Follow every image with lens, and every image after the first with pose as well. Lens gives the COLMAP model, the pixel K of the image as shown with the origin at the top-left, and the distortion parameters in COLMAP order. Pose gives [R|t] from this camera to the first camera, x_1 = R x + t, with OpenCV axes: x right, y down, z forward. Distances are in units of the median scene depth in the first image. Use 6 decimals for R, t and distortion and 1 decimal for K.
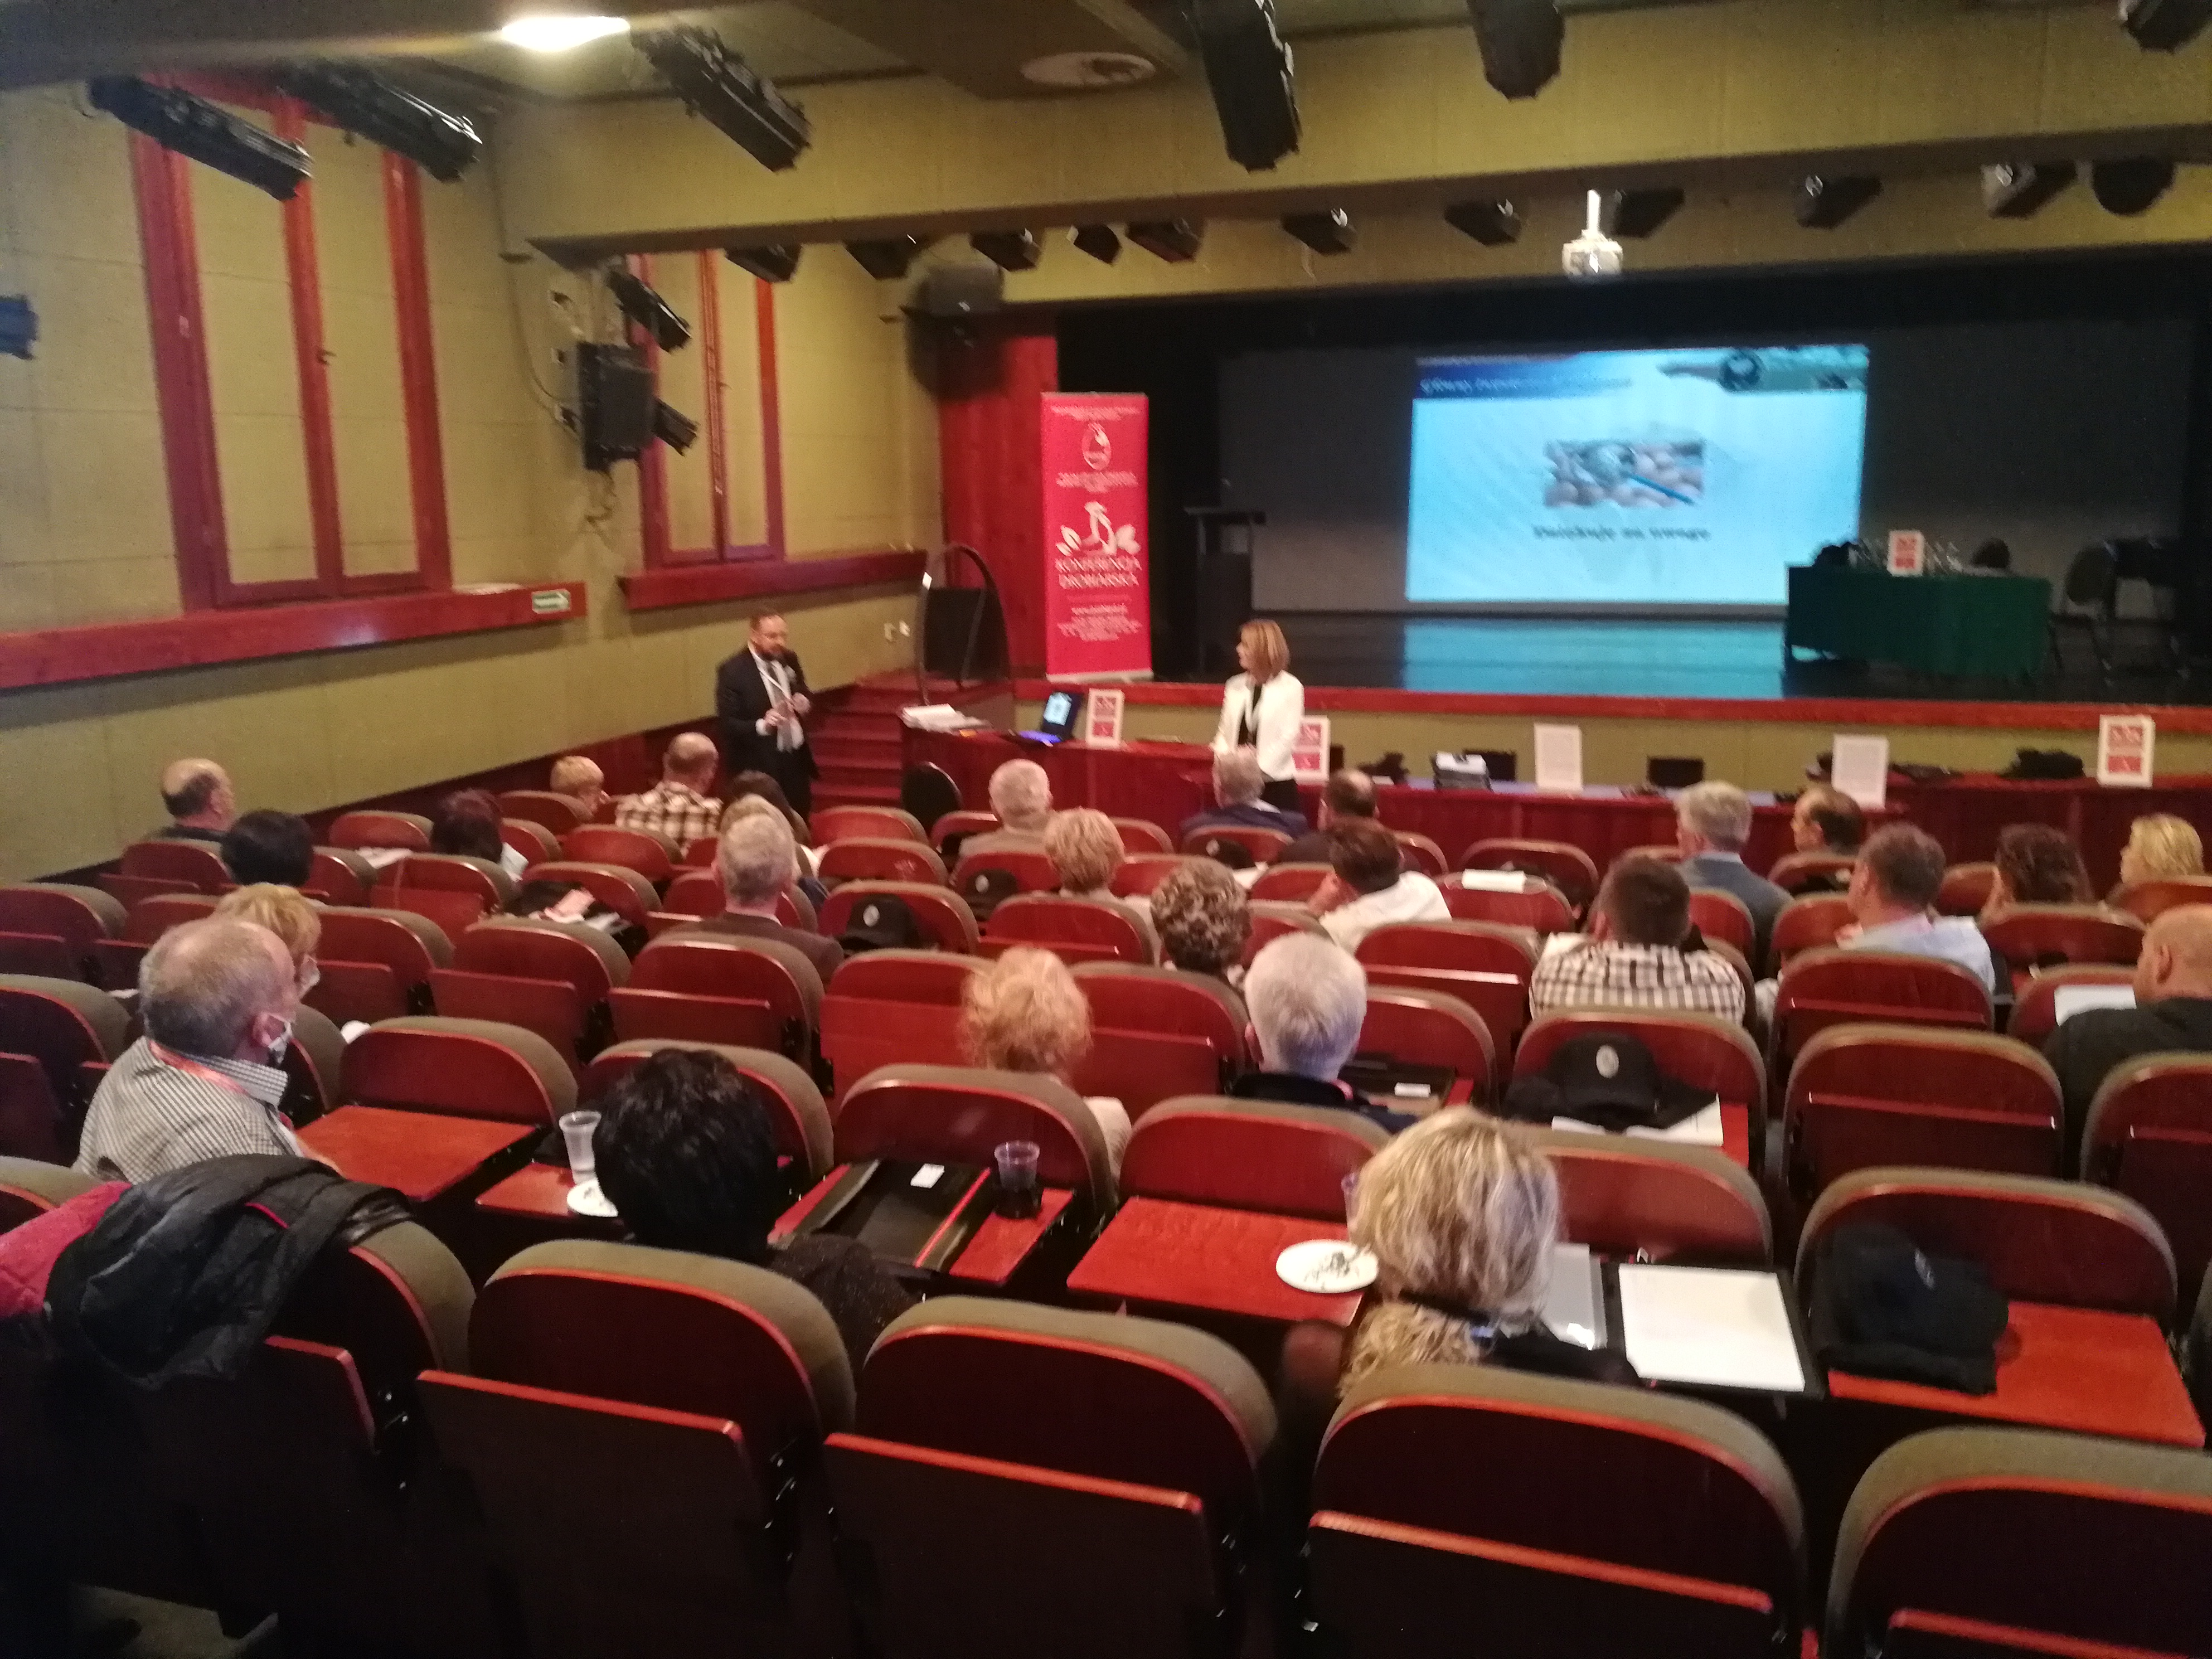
lens RADIAL K [[1794.3, 0, 1117.6], [0, 1794.3, 812.6], [0, 0, 1]] dist [0.030657, -0.034154]
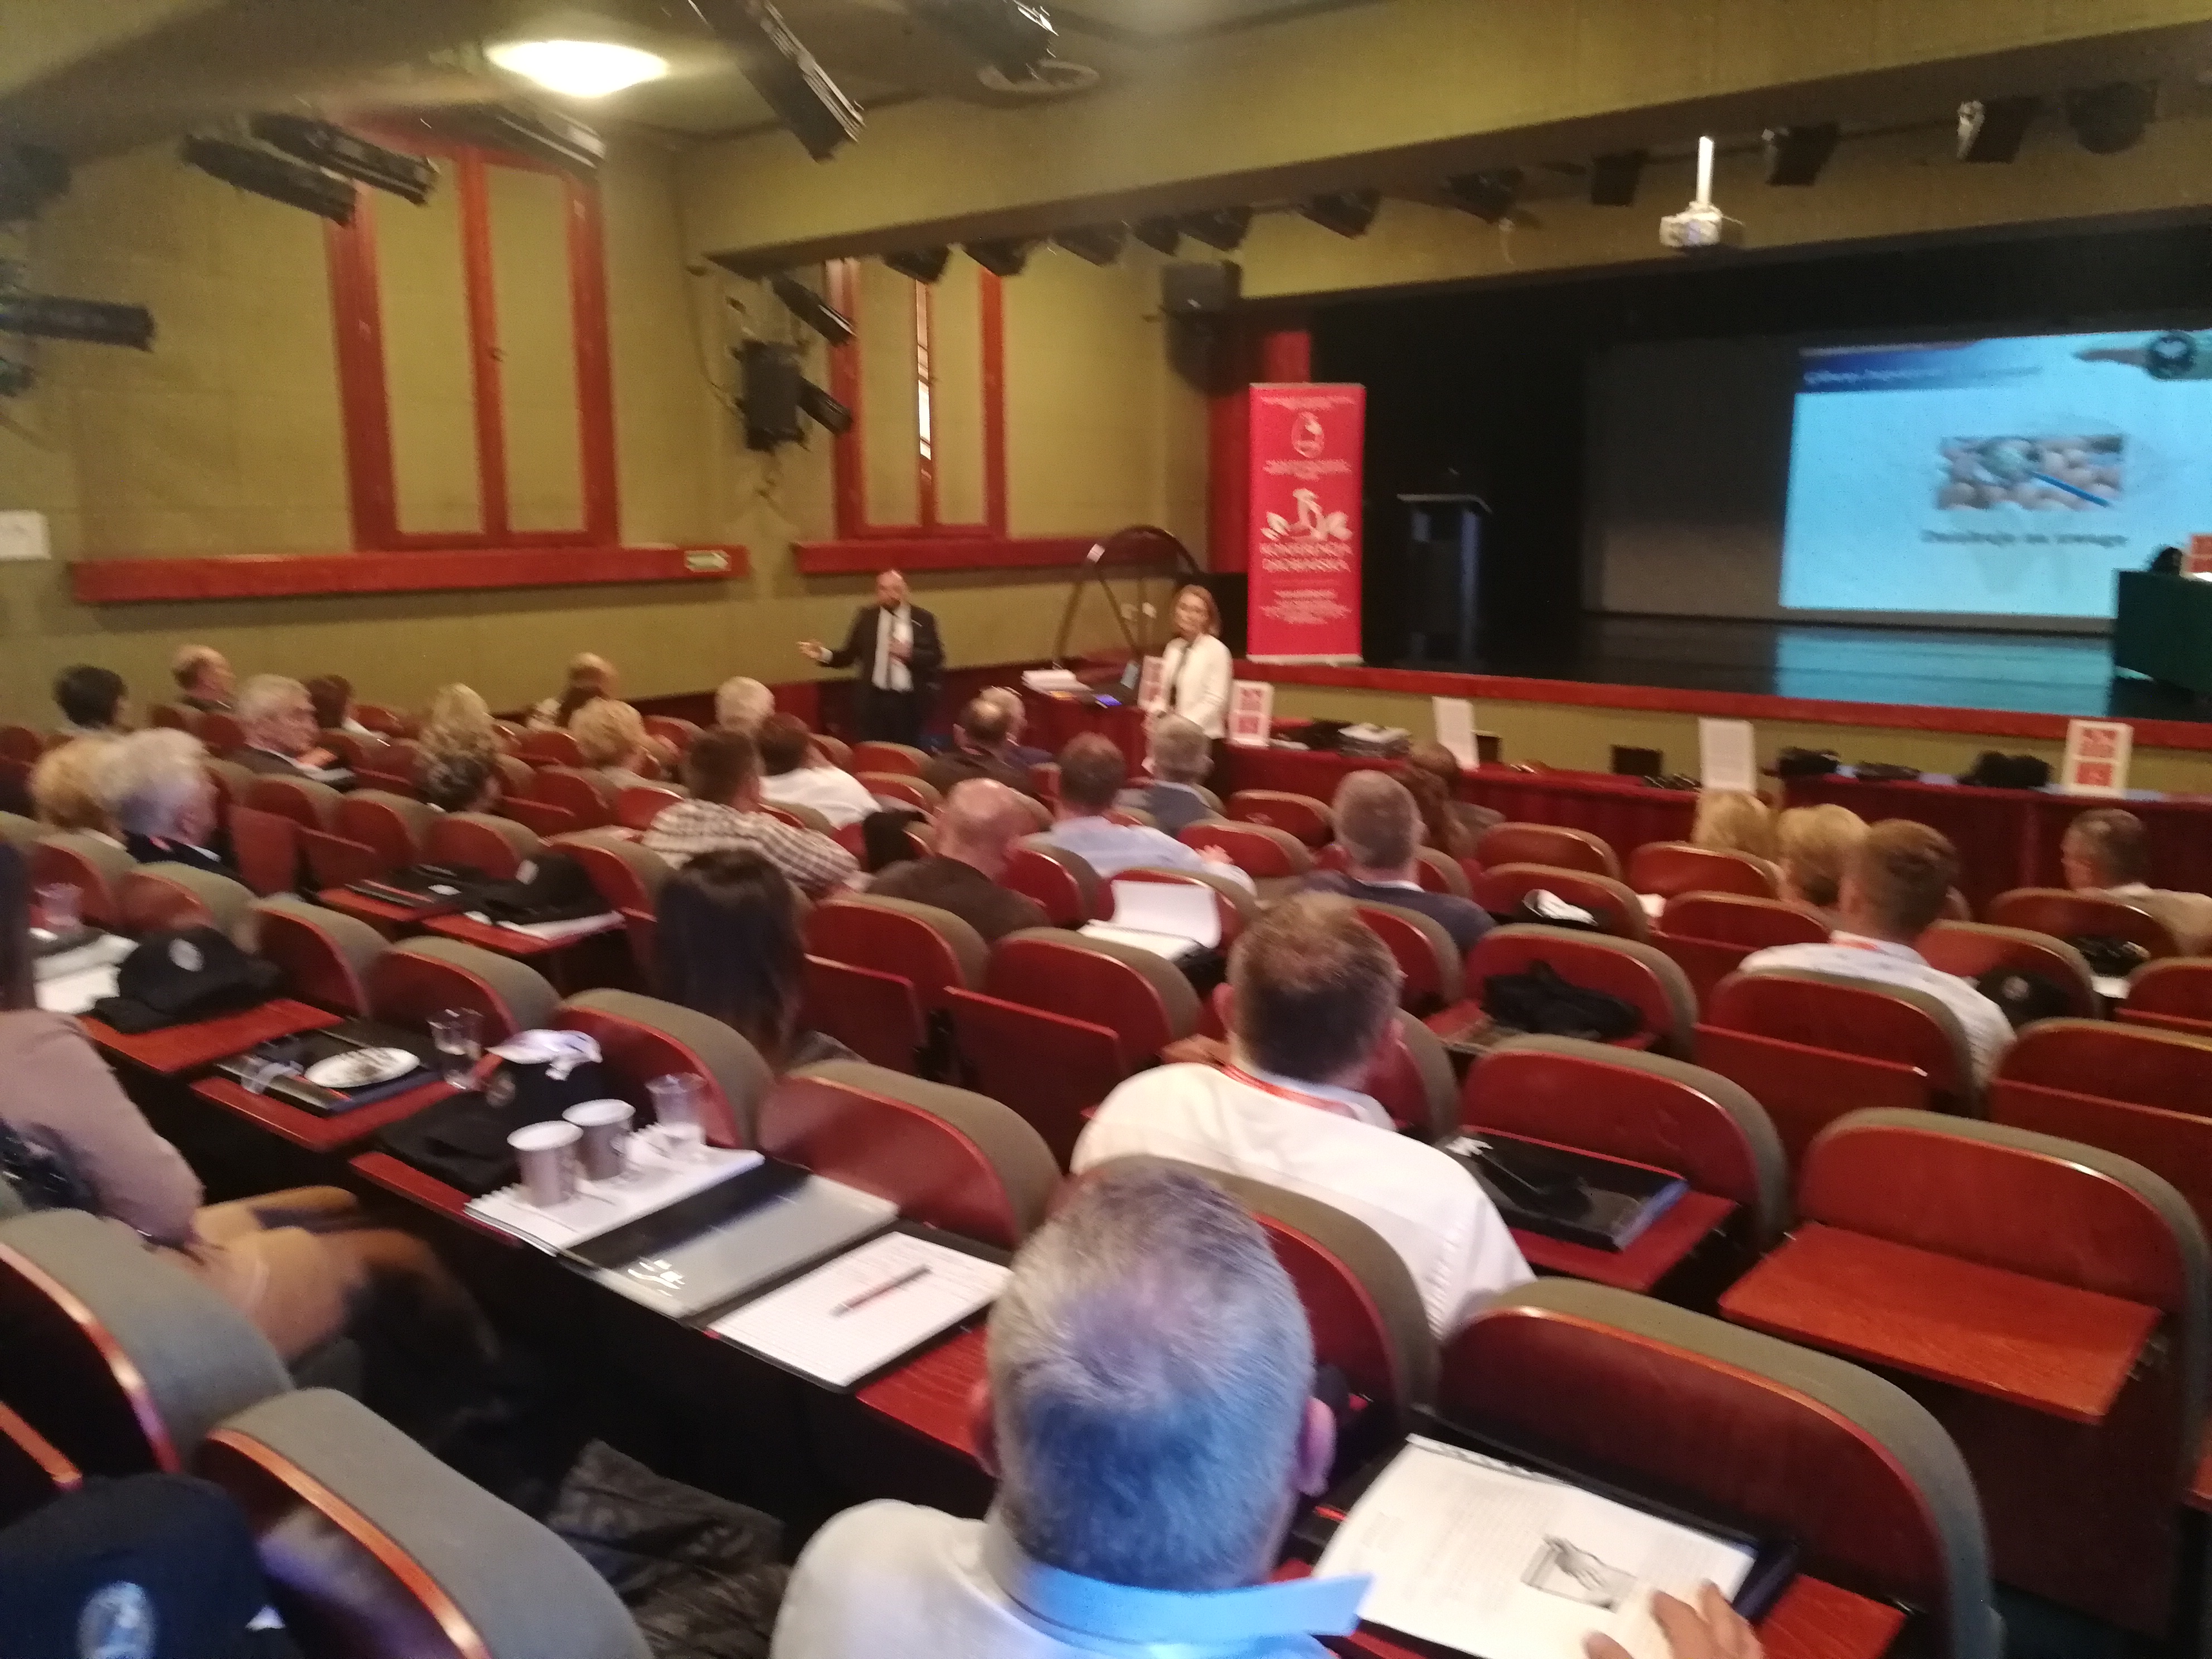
lens RADIAL K [[1790.2, 0, 1106.0], [0, 1790.2, 829.5], [0, 0, 1]] dist [0.007739, -0.003244]
pose [[0.929449, 0.076462, -0.360940, 0.310050], [-0.076033, 0.996986, 0.015412, 0.017093], [0.361031, 0.013119, 0.932462, 0.003757]]
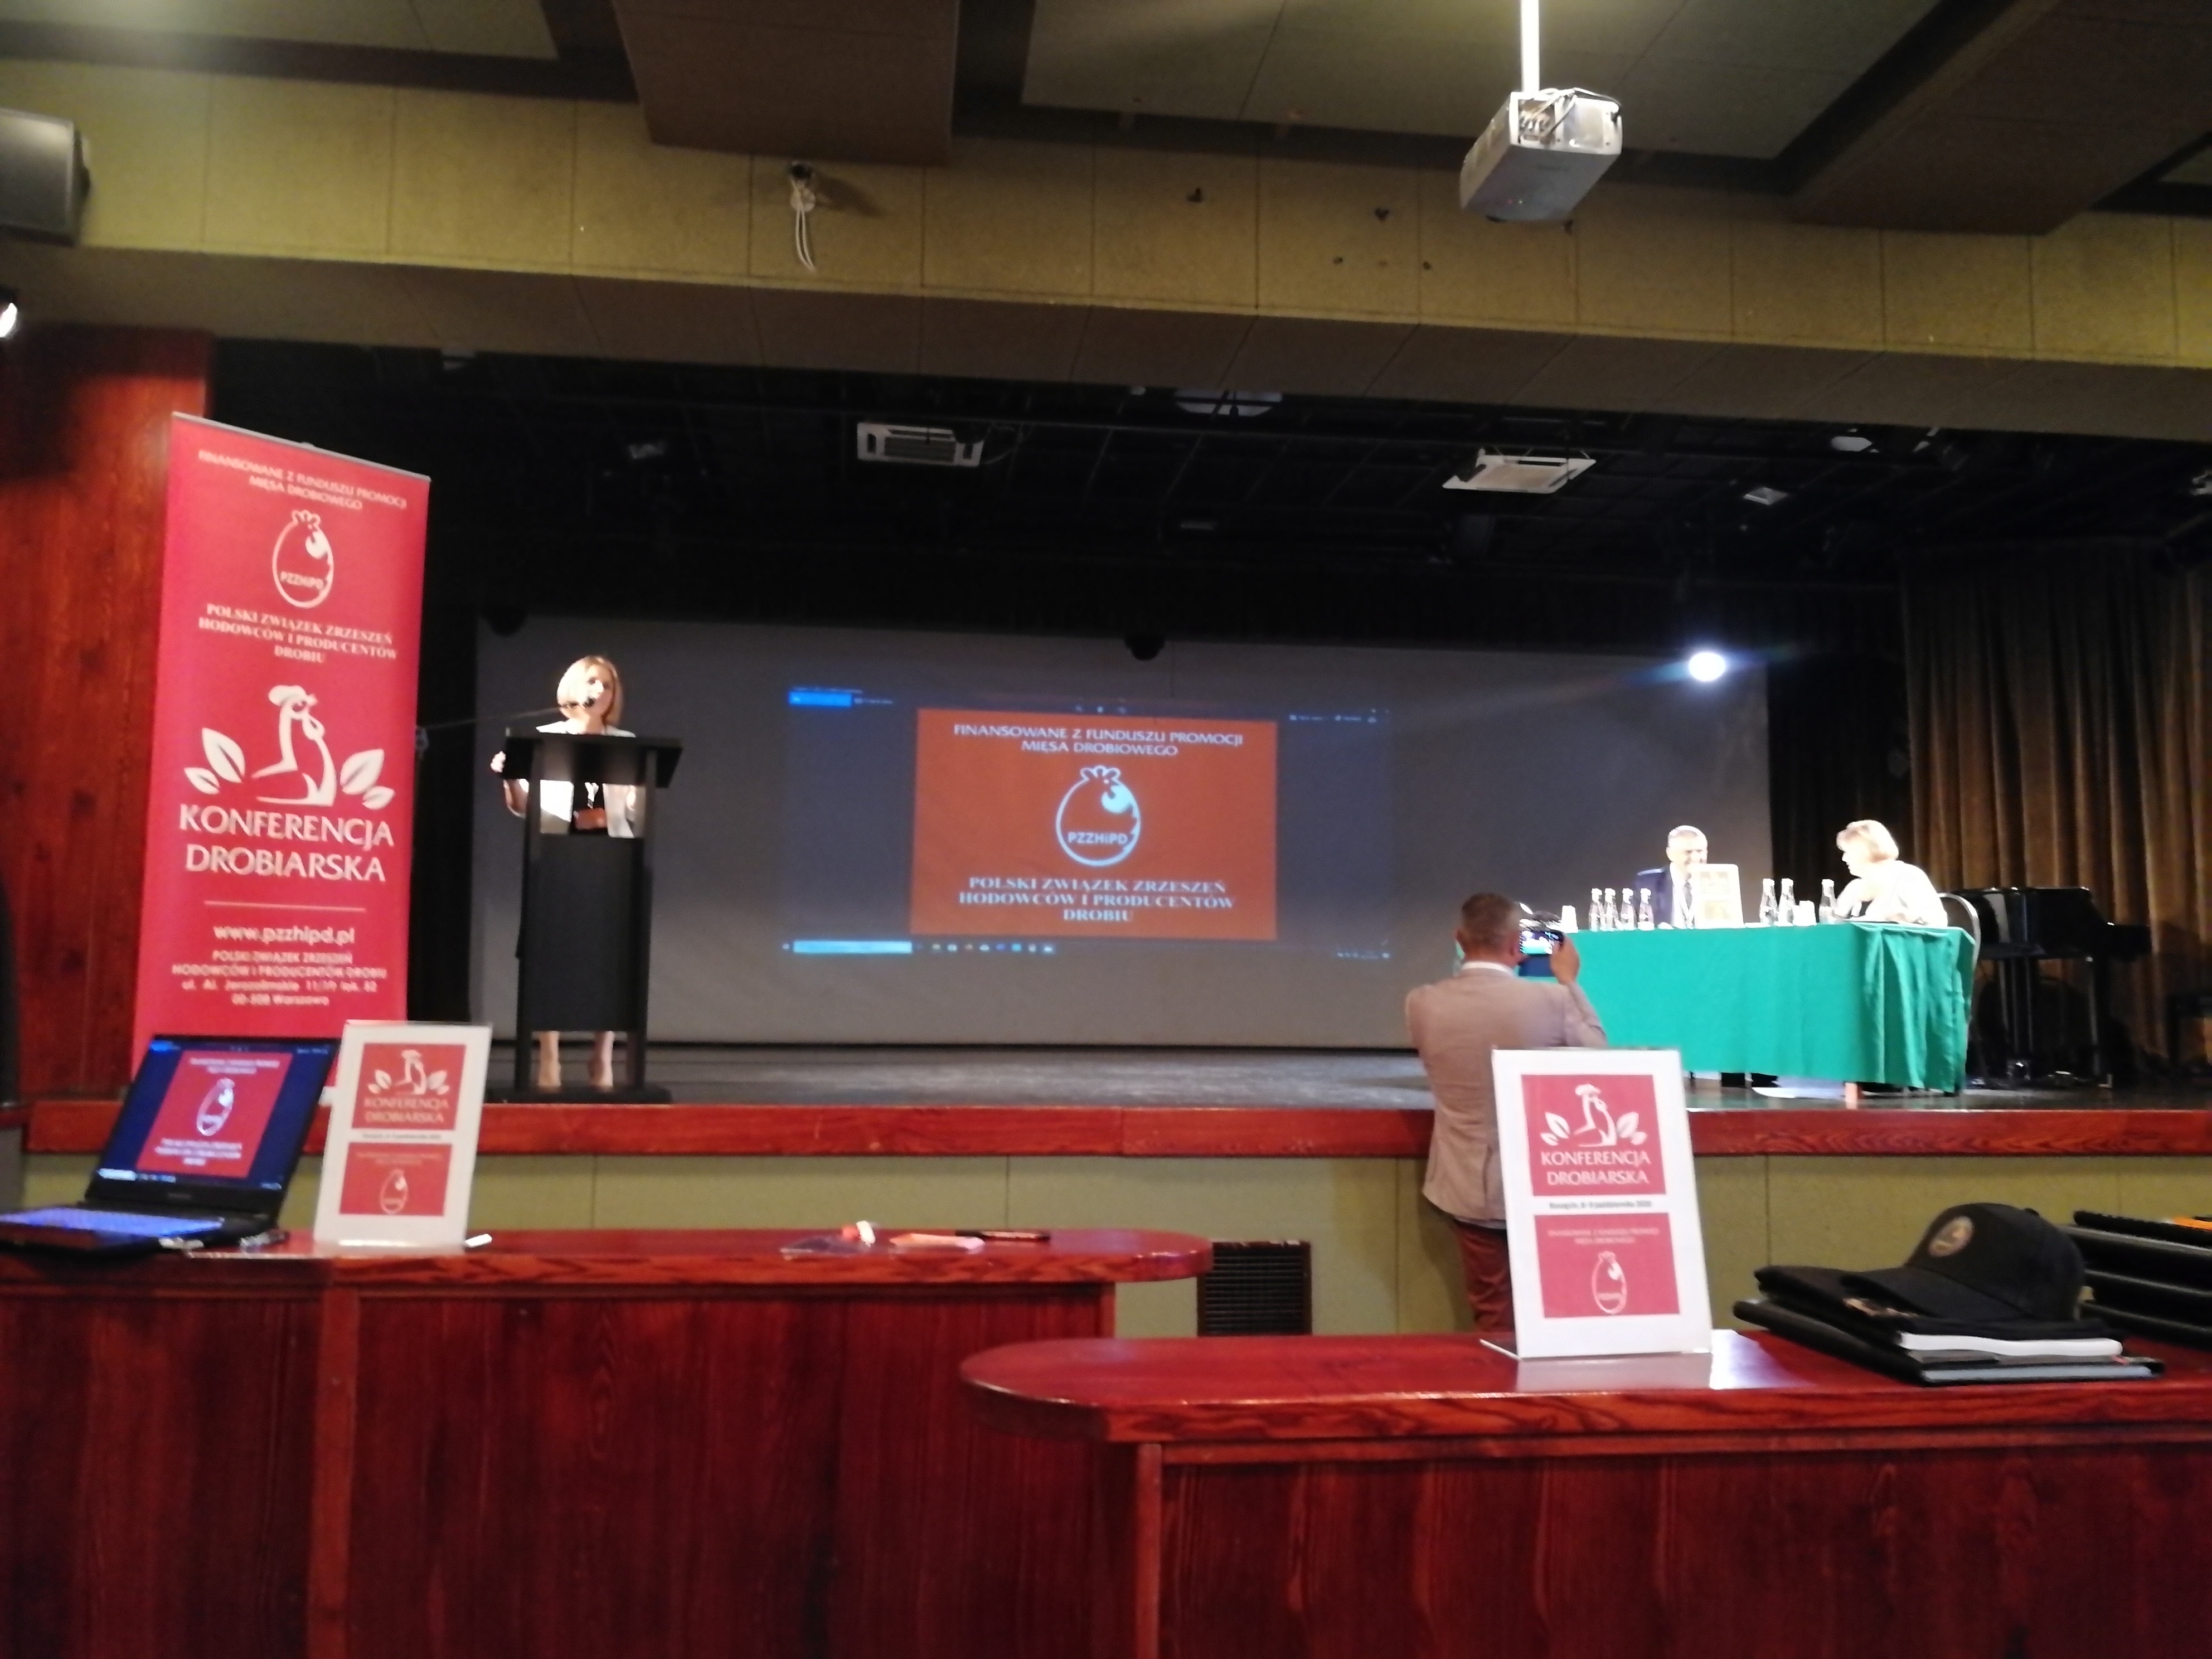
lens RADIAL K [[1799.0, 0, 1114.0], [0, 1799.0, 812.9], [0, 0, 1]] dist [0.054033, -0.082994]
pose [[0.896340, 0.067301, 0.438230, -0.028085], [0.057846, 0.962211, -0.266089, -0.020181], [-0.439578, 0.263856, 0.858575, 0.641219]]
